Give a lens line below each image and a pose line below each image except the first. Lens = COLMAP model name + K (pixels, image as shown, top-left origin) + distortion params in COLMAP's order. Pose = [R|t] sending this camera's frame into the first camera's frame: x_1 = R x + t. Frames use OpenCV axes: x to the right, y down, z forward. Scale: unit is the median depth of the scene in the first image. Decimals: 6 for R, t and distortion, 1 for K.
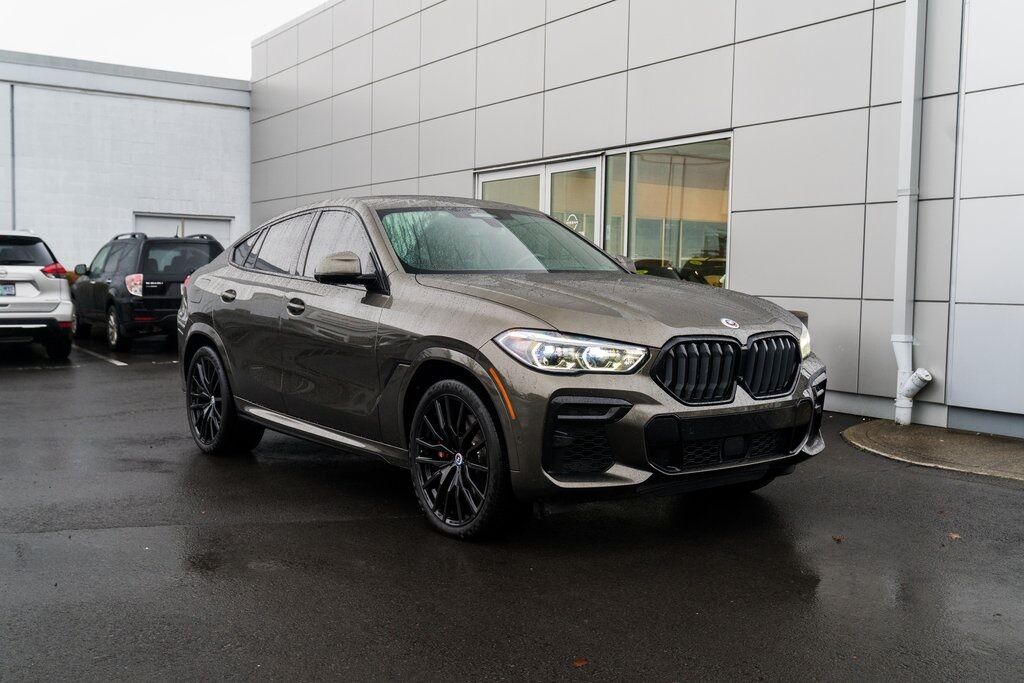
lens RADIAL K [[982.7, 0, 512.0], [0, 982.7, 341.5], [0, 0, 1]] dist [-0.001186, -0.002235]
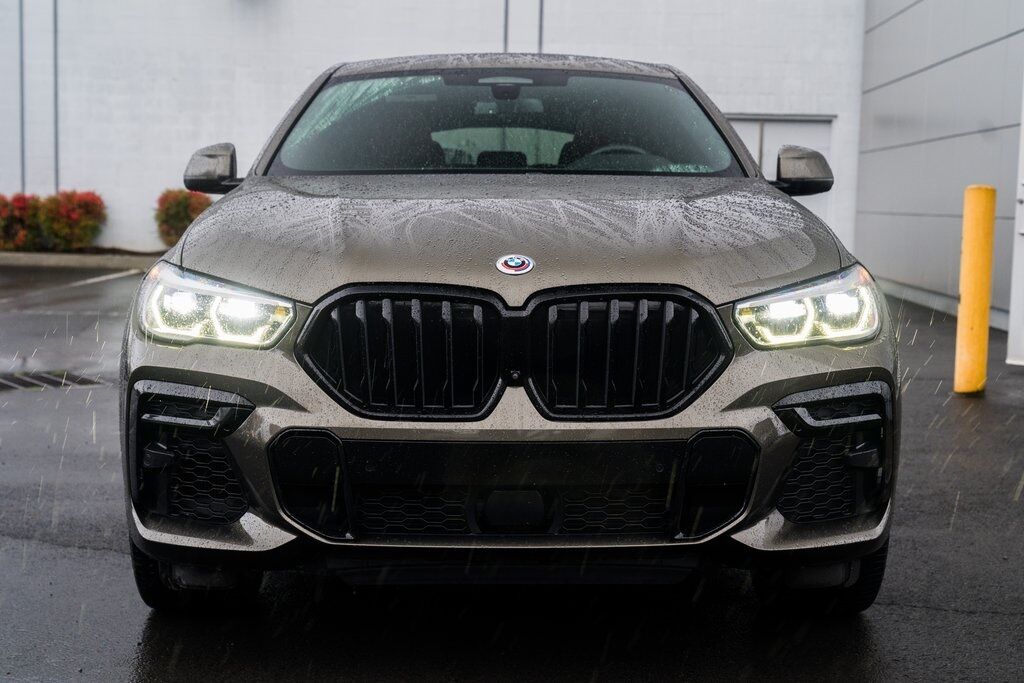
lens RADIAL K [[1464.8, 0, 512.0], [0, 1464.8, 341.5], [0, 0, 1]] dist [0.057581, -0.028513]
pose [[0.819157, 0.051655, -0.571238, 0.659685], [-0.038979, 0.998647, 0.034407, -0.004731], [0.572243, -0.005918, 0.820063, 0.384985]]
